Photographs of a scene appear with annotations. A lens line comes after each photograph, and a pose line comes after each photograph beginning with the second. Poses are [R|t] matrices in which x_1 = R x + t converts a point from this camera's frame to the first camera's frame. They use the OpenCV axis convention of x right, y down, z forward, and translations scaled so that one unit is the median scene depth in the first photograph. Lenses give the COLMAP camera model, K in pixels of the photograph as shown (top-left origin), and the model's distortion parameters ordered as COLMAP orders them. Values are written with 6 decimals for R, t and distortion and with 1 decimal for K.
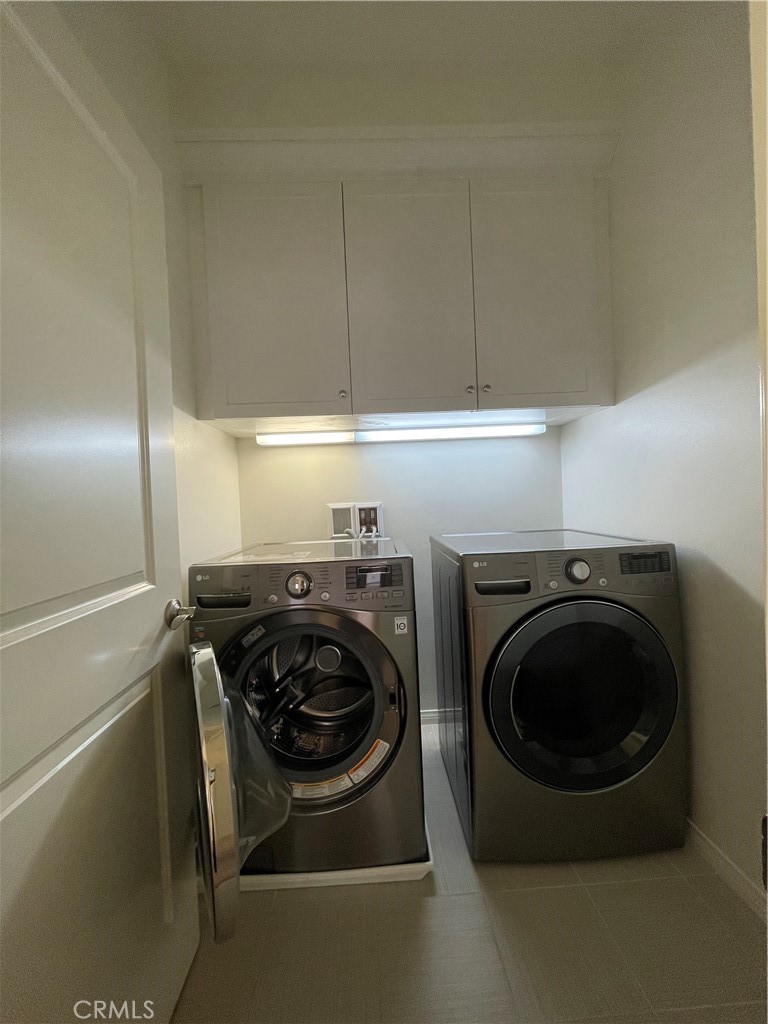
lens RADIAL K [[417.1, 0, 379.9], [0, 417.1, 509.6], [0, 0, 1]] dist [-0.004924, 0.001154]
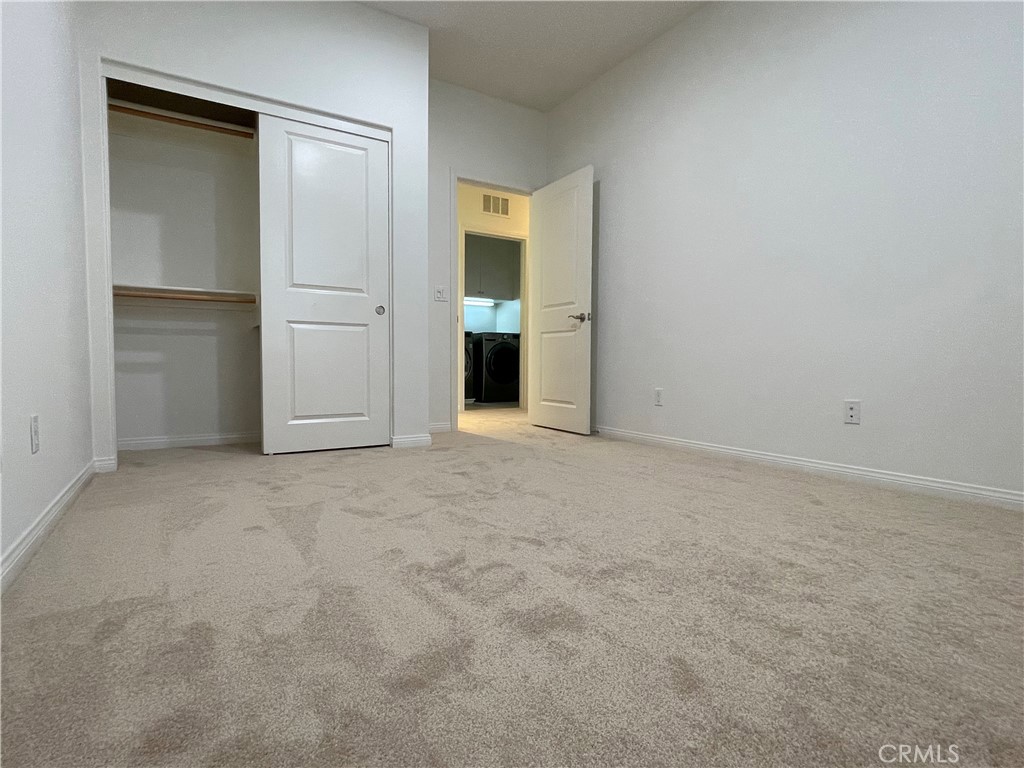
lens RADIAL K [[512.4, 0, 511.2], [0, 512.4, 385.1], [0, 0, 1]] dist [0.000260, 0.000001]
pose [[0.858000, 0.021821, 0.513186, -2.015316], [-0.031644, 0.999445, 0.010408, 0.520402], [-0.512674, -0.025169, 0.858214, -3.346925]]
